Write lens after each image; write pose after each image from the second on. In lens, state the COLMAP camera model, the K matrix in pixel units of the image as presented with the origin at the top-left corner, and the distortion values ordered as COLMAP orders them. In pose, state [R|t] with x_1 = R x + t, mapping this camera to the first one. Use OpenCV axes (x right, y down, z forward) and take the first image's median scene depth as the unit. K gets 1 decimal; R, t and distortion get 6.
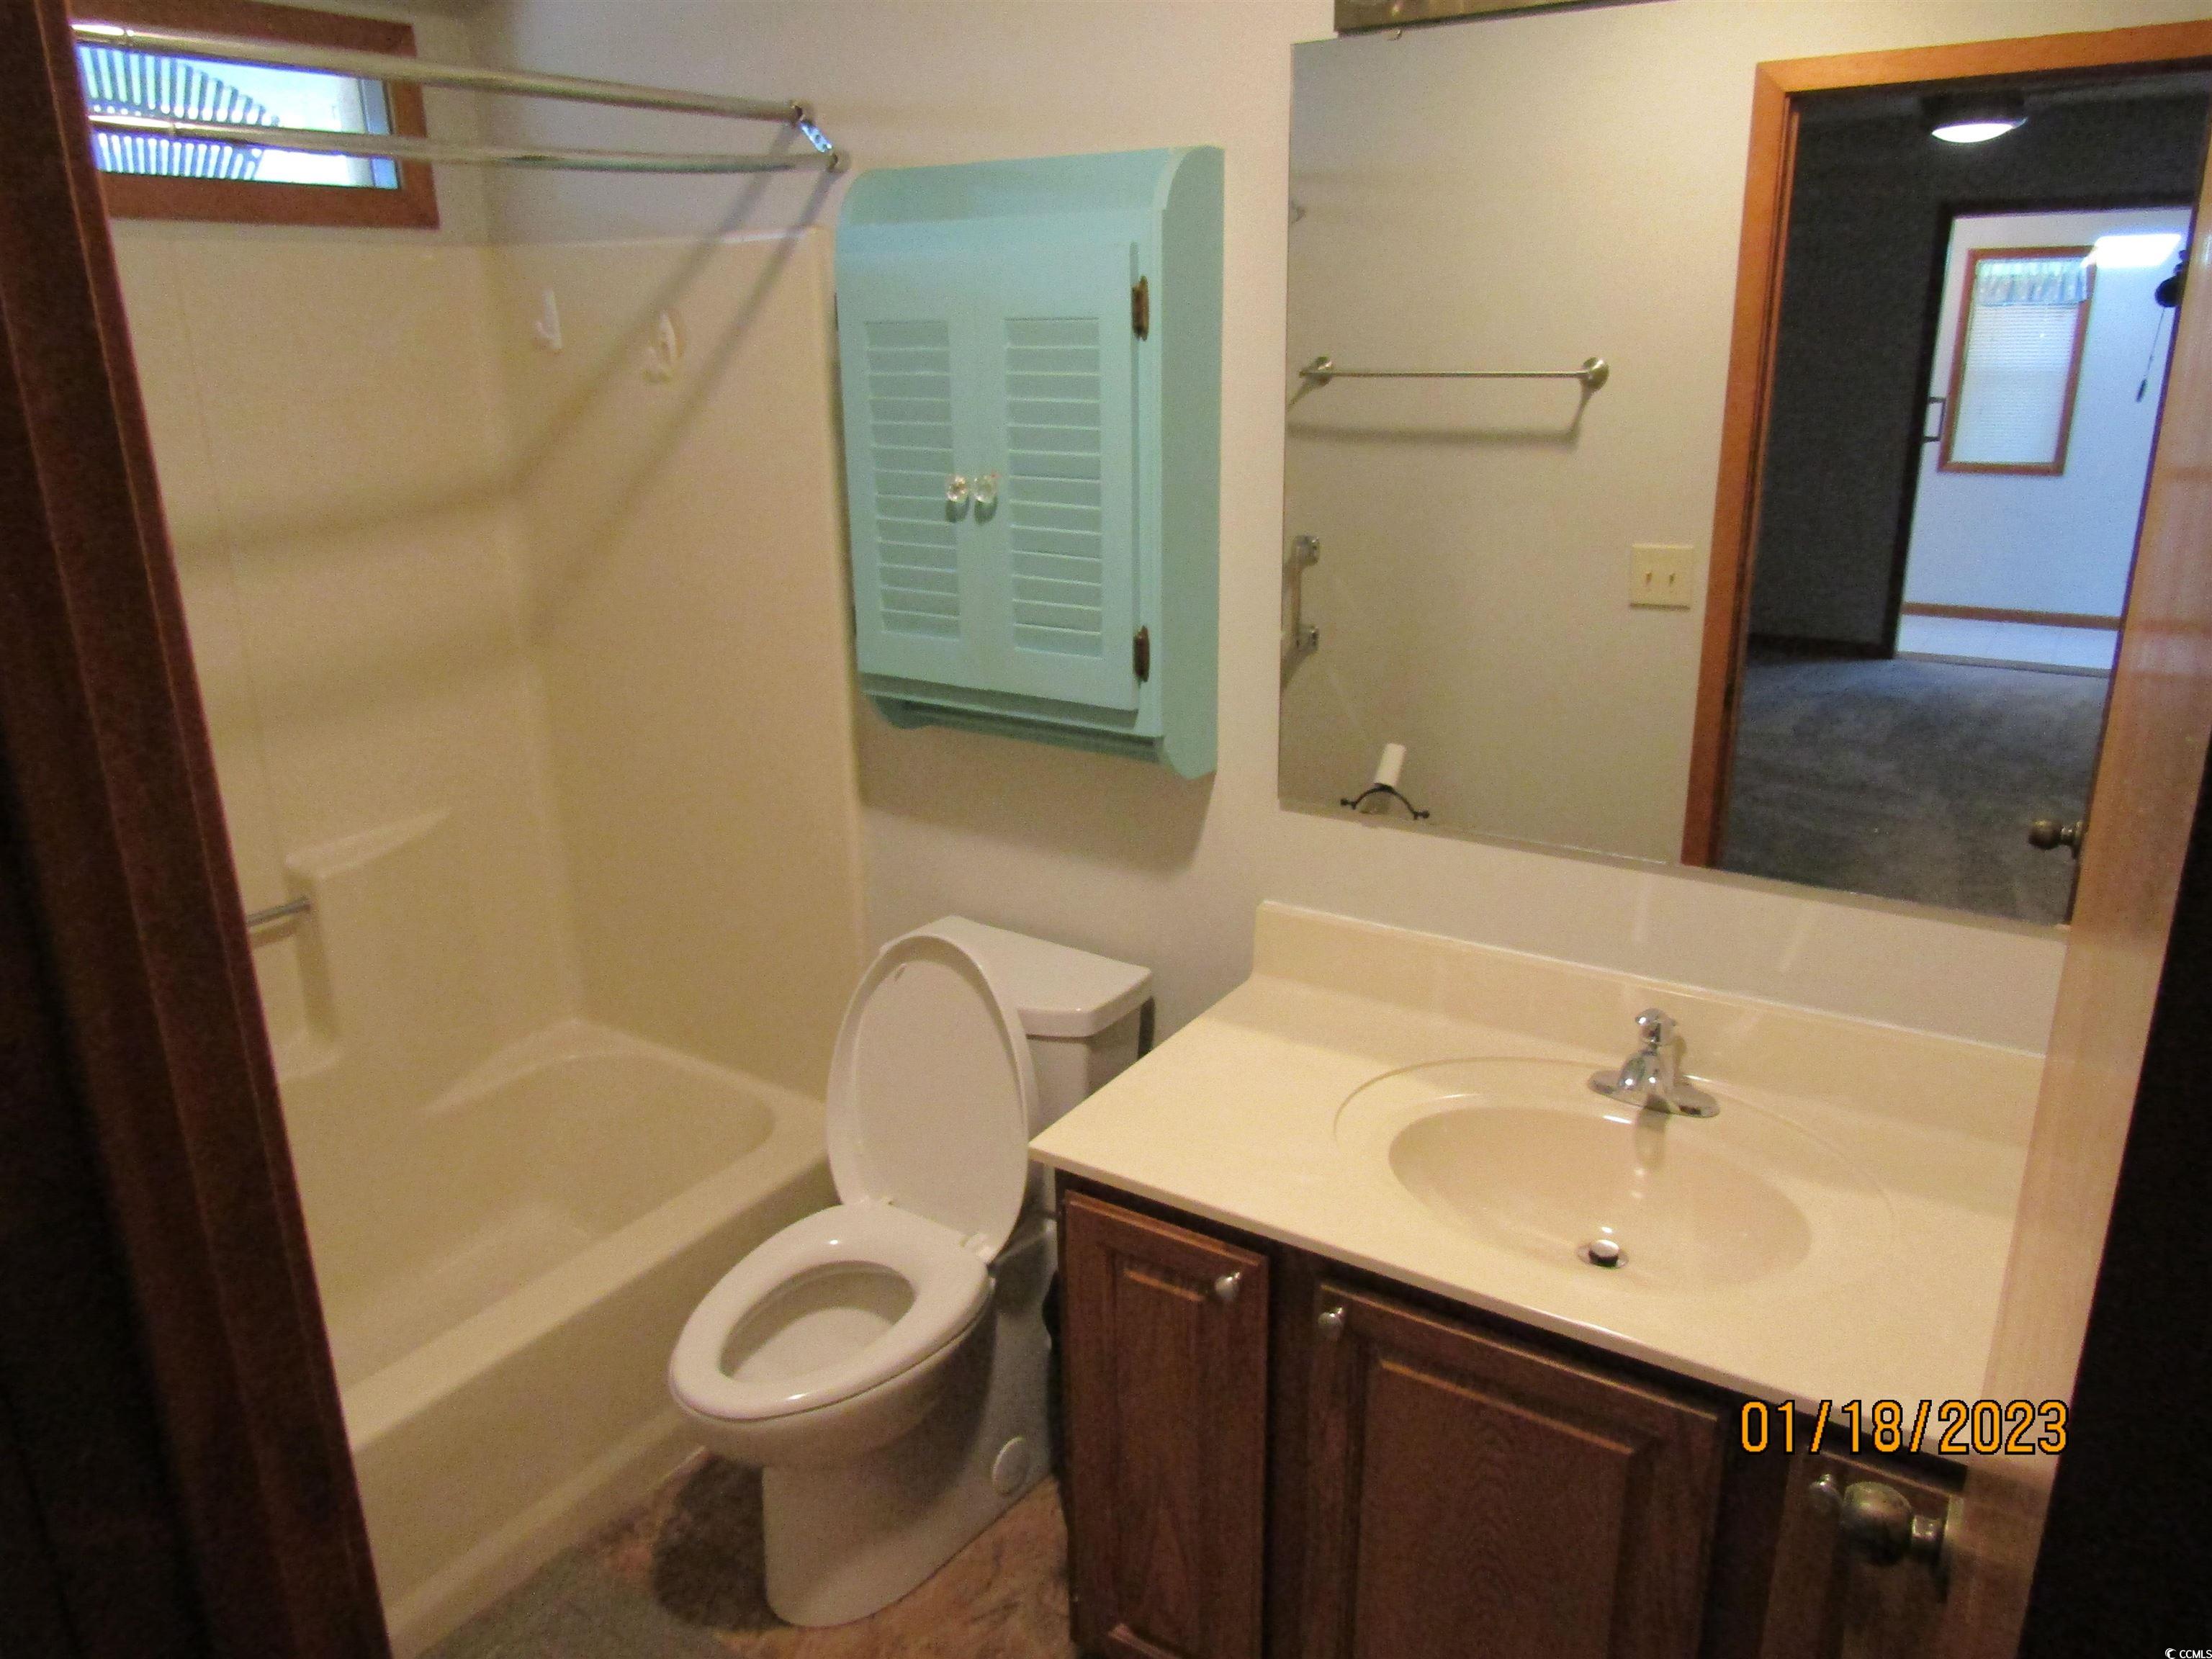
lens RADIAL K [[1557.1, 0, 1111.3], [0, 1557.1, 842.9], [0, 0, 1]] dist [-0.013338, 0.001327]
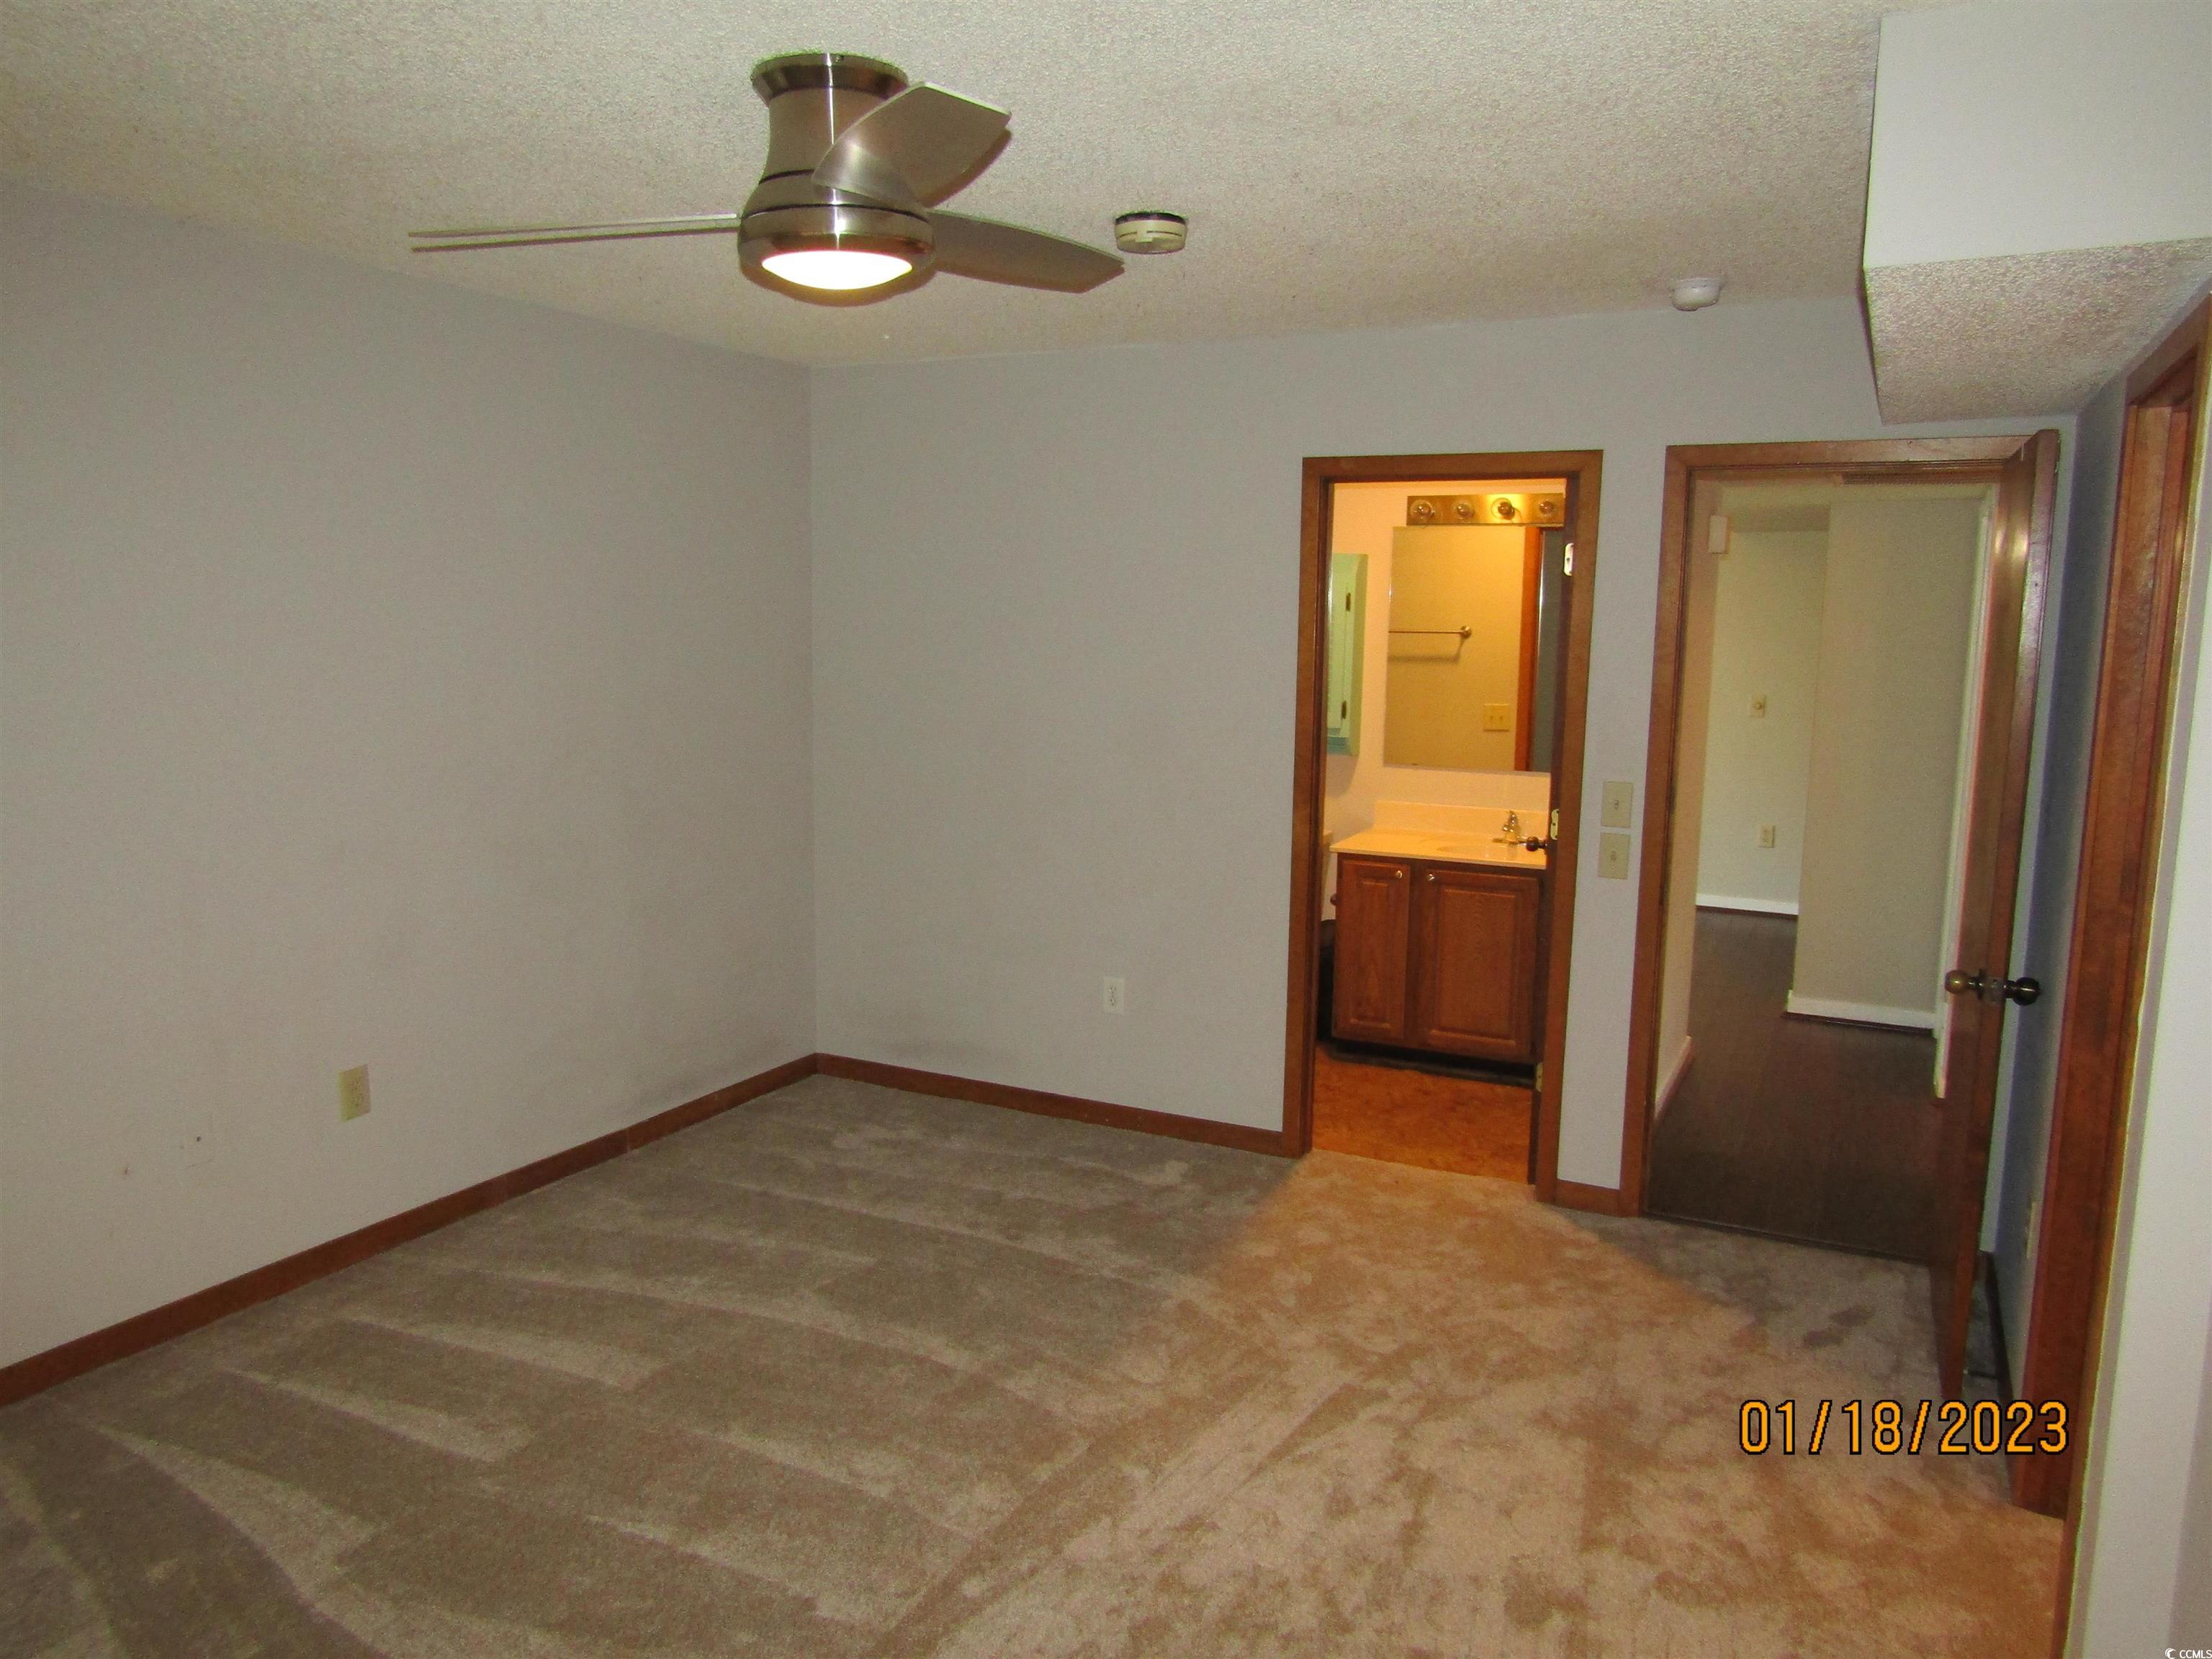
lens RADIAL K [[1557.1, 0, 1111.3], [0, 1557.1, 842.9], [0, 0, 1]] dist [-0.013338, 0.001327]
pose [[0.993002, 0.014971, 0.117148, -0.845444], [0.005101, 0.985571, -0.169188, 0.698800], [-0.117990, 0.168602, 0.978597, -2.032201]]
